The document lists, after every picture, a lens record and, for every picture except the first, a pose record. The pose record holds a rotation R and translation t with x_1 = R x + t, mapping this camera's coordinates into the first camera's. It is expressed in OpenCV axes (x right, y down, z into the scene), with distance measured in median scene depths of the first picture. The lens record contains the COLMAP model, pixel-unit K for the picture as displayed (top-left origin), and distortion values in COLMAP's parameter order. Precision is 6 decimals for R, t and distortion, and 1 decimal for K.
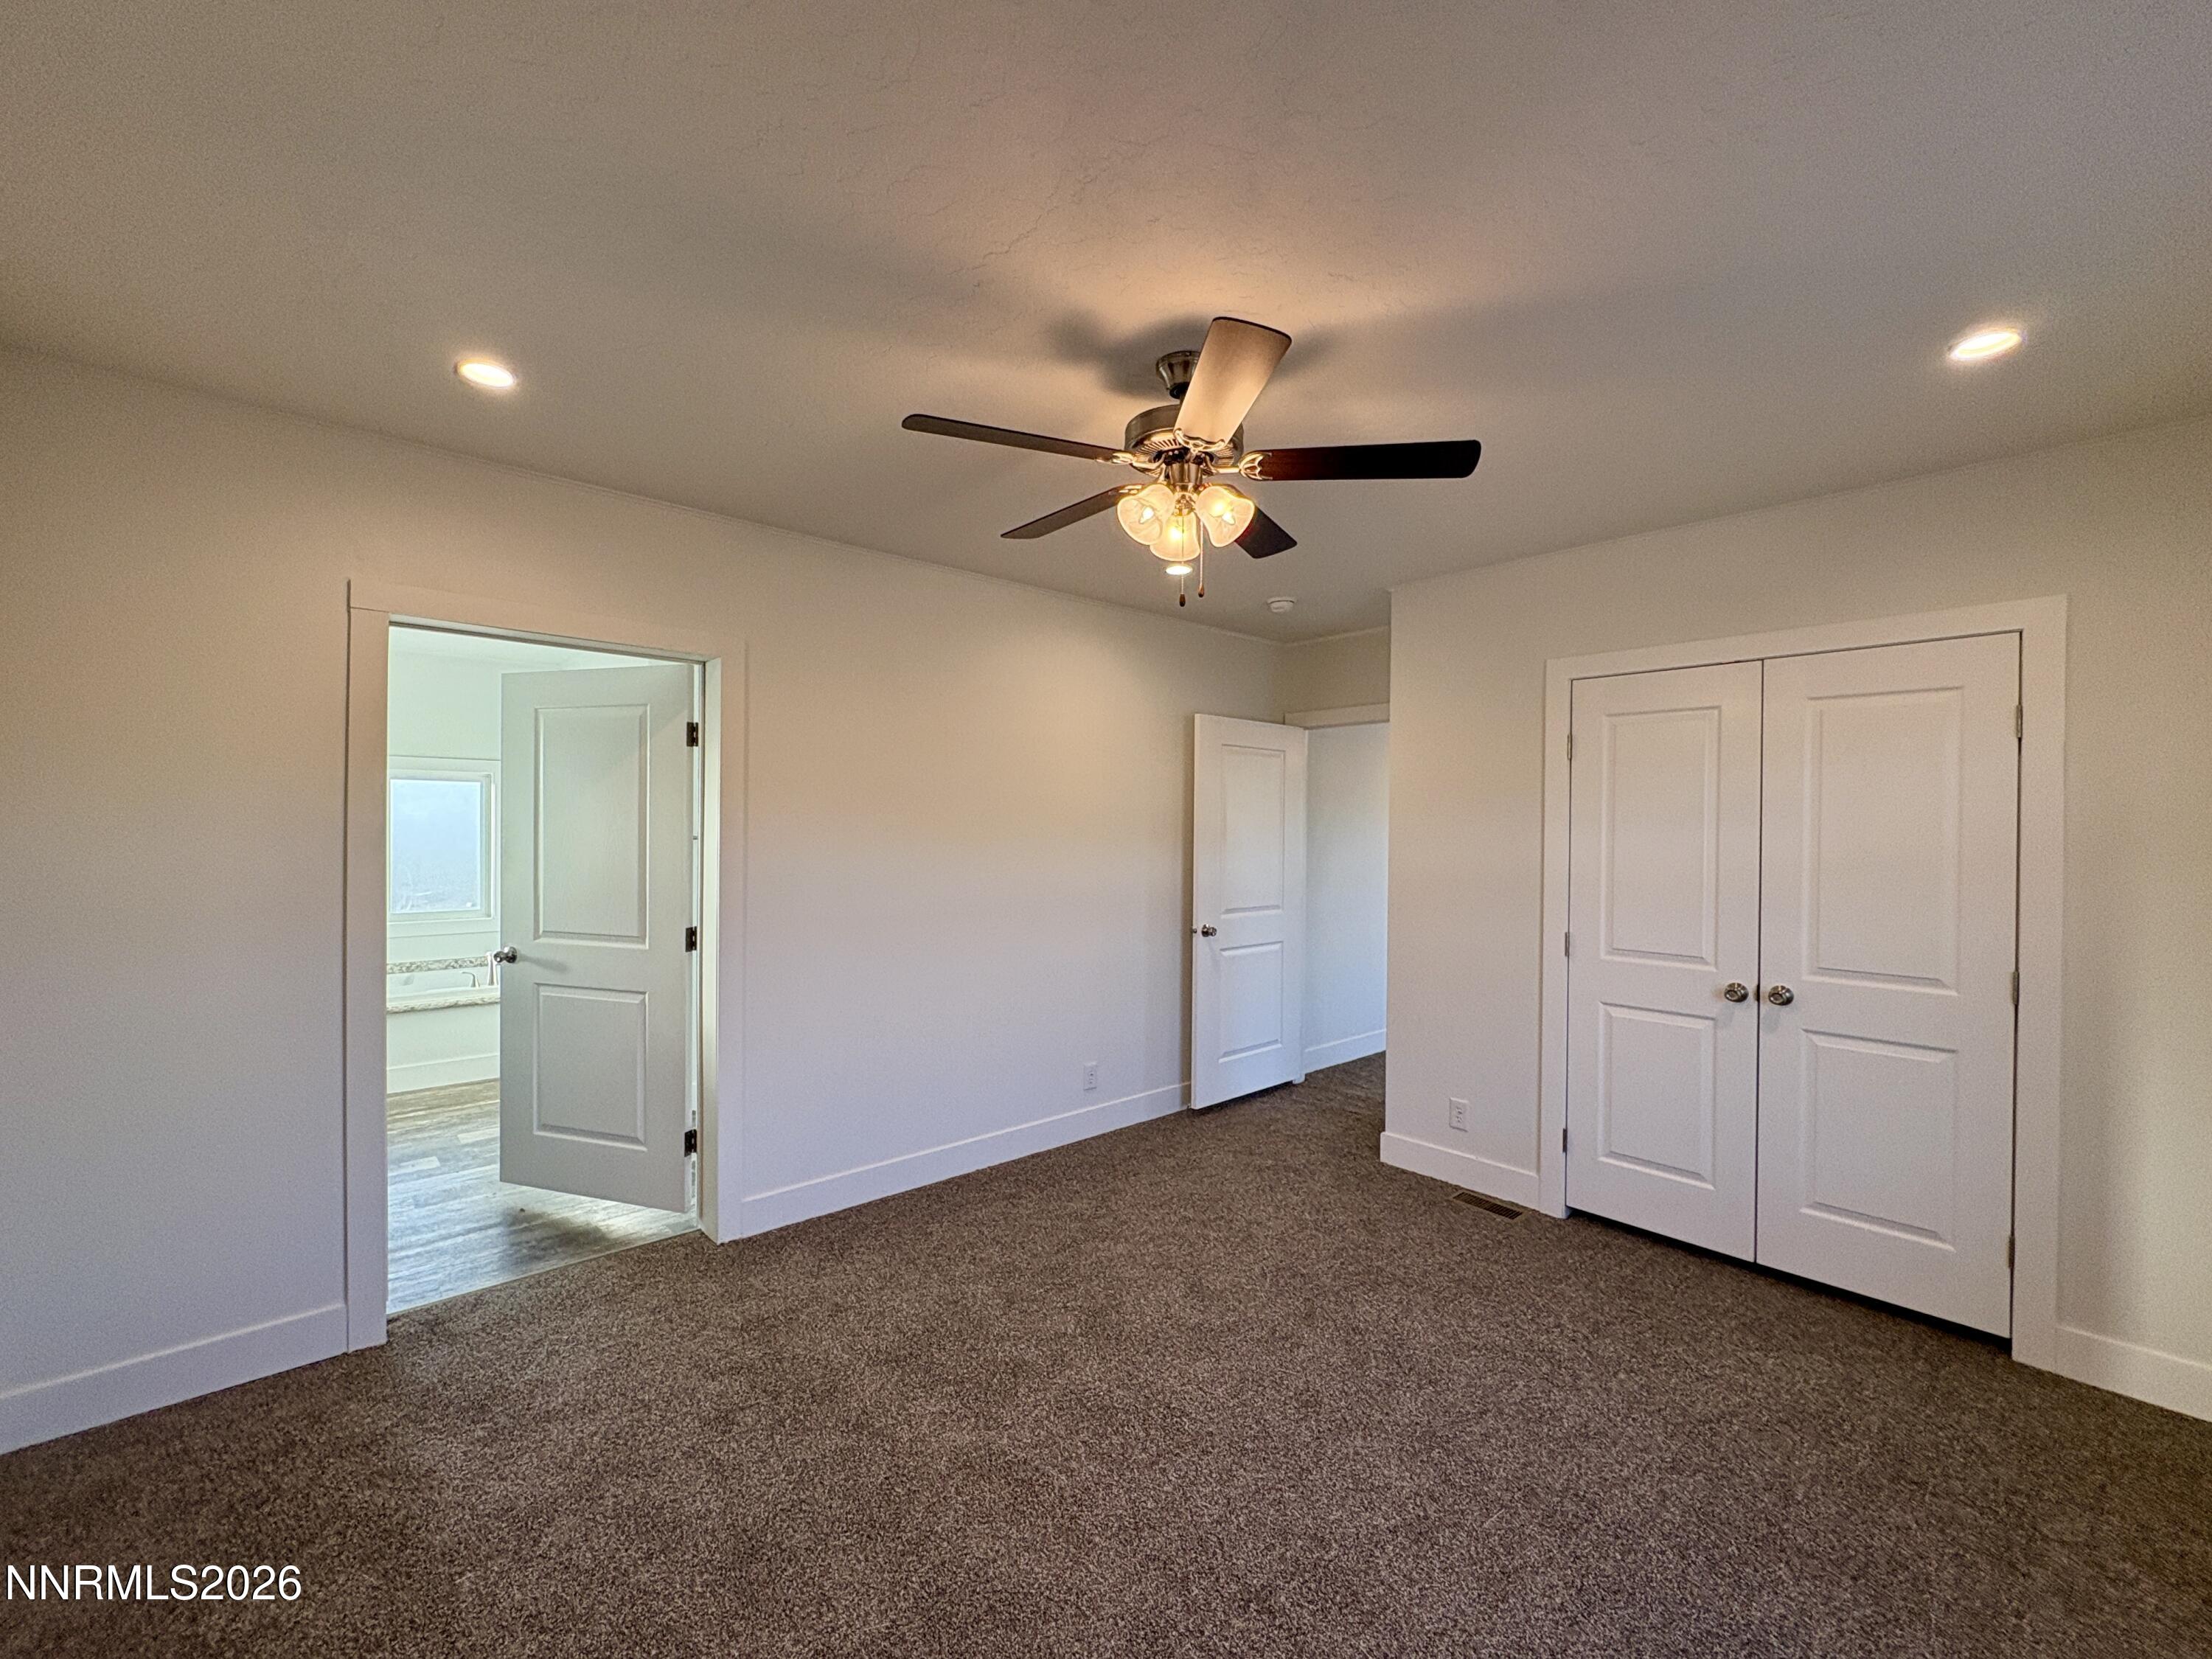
lens RADIAL K [[878.0, 0, 1105.6], [0, 878.0, 829.6], [0, 0, 1]] dist [-0.001974, 0.000117]
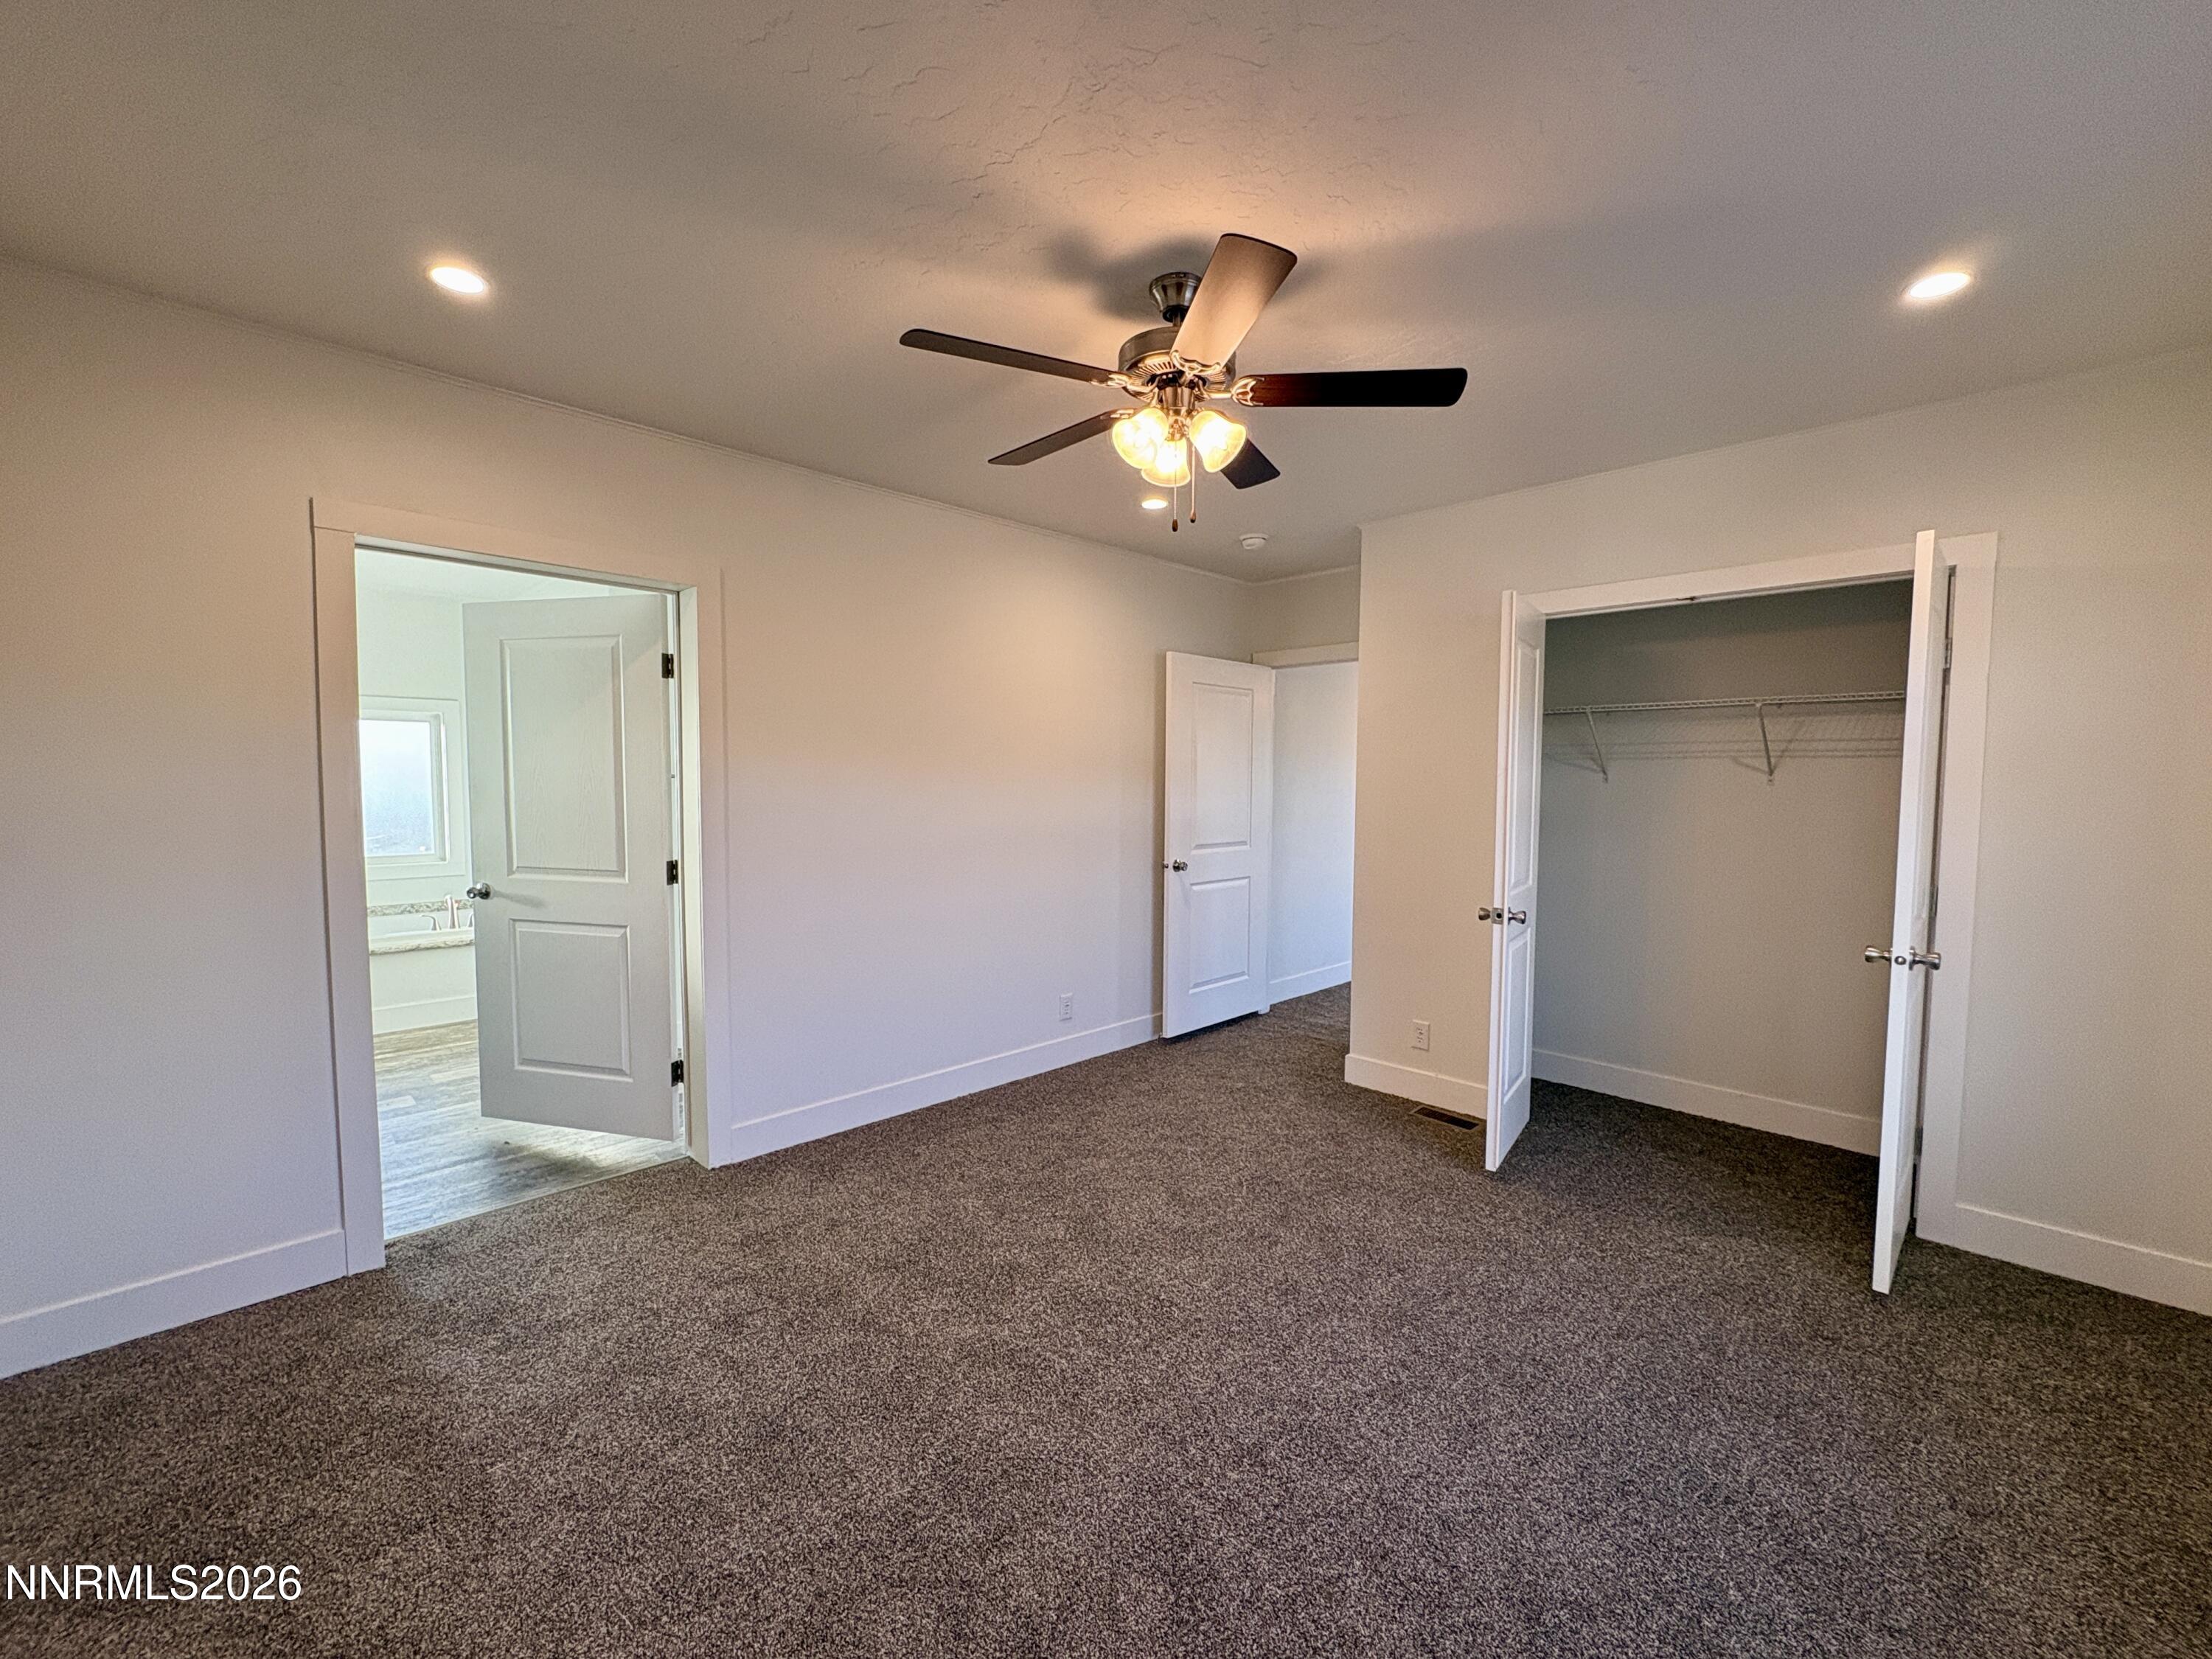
lens RADIAL K [[878.0, 0, 1103.9], [0, 878.0, 825.3], [0, 0, 1]] dist [-0.001974, 0.000117]
pose [[0.998794, -0.005913, 0.048737, -0.032488], [0.003344, 0.998608, 0.052636, 0.022531], [-0.048981, -0.052409, 0.997424, -0.020905]]
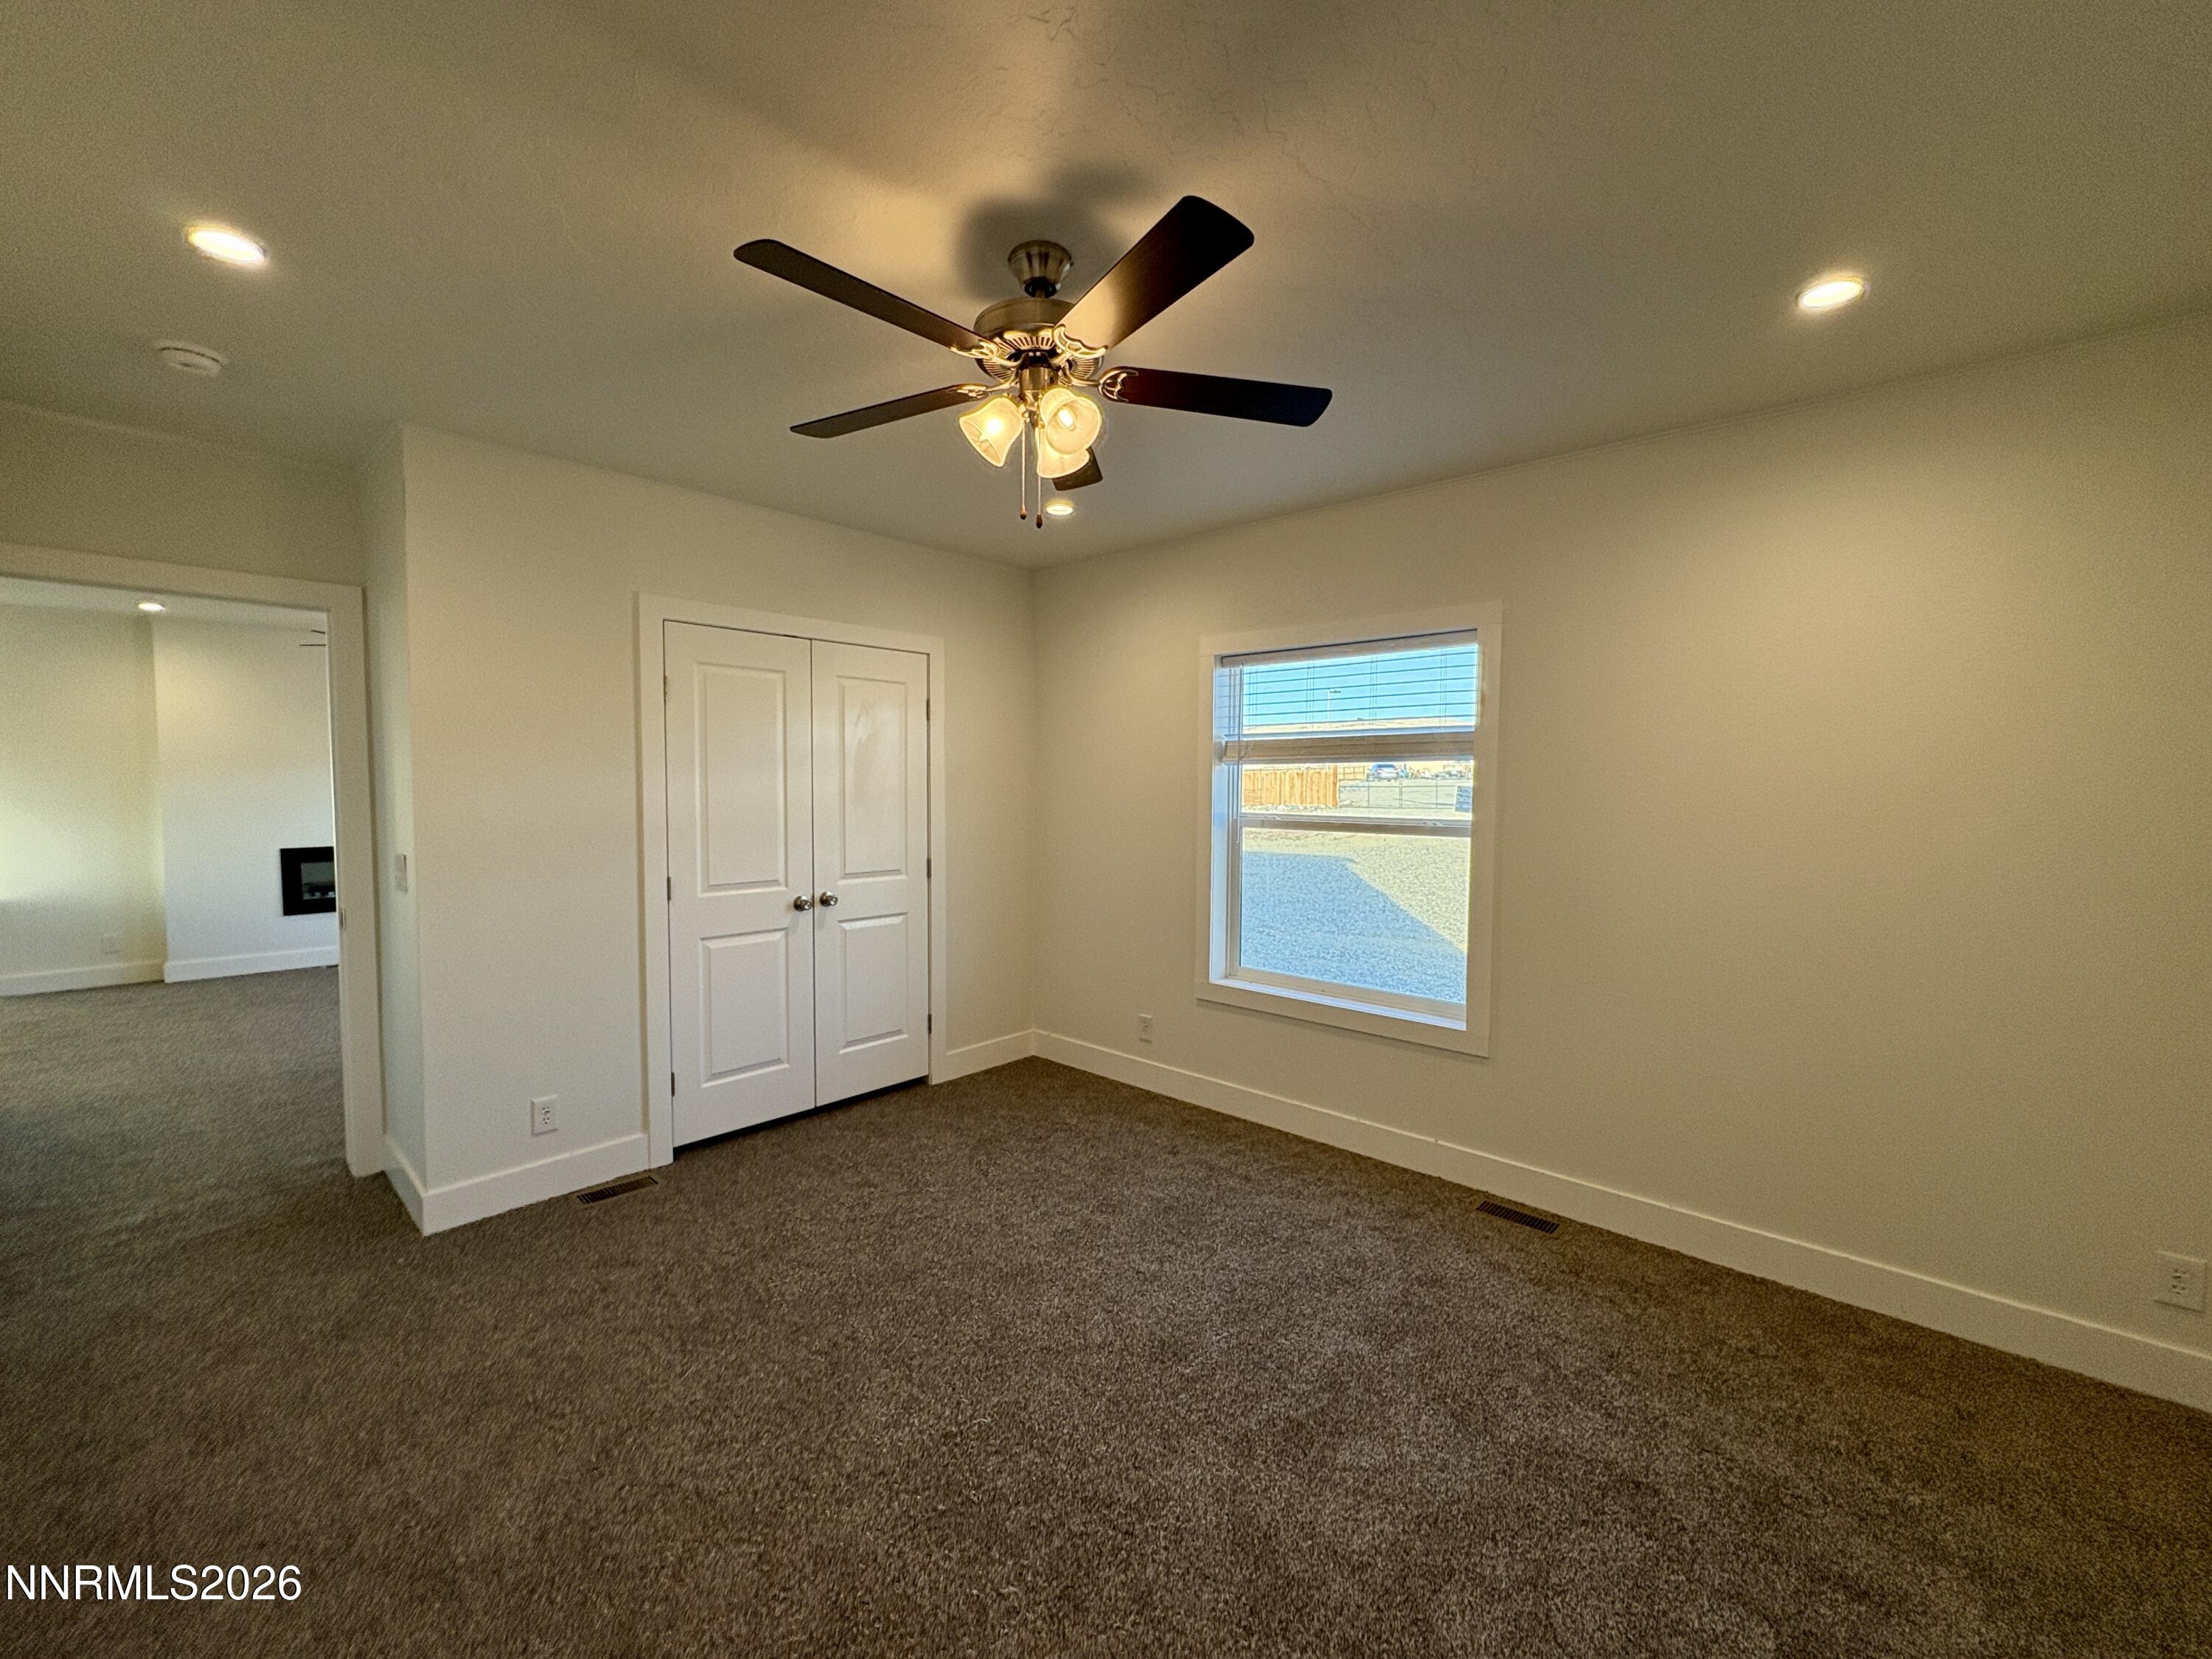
lens RADIAL K [[878.0, 0, 1108.9], [0, 878.0, 825.4], [0, 0, 1]] dist [-0.001974, 0.000117]
pose [[-0.070918, -0.055994, 0.995909, -0.589719], [0.000541, 0.998421, 0.056174, 0.004368], [-0.997482, 0.004523, -0.070775, 0.688439]]
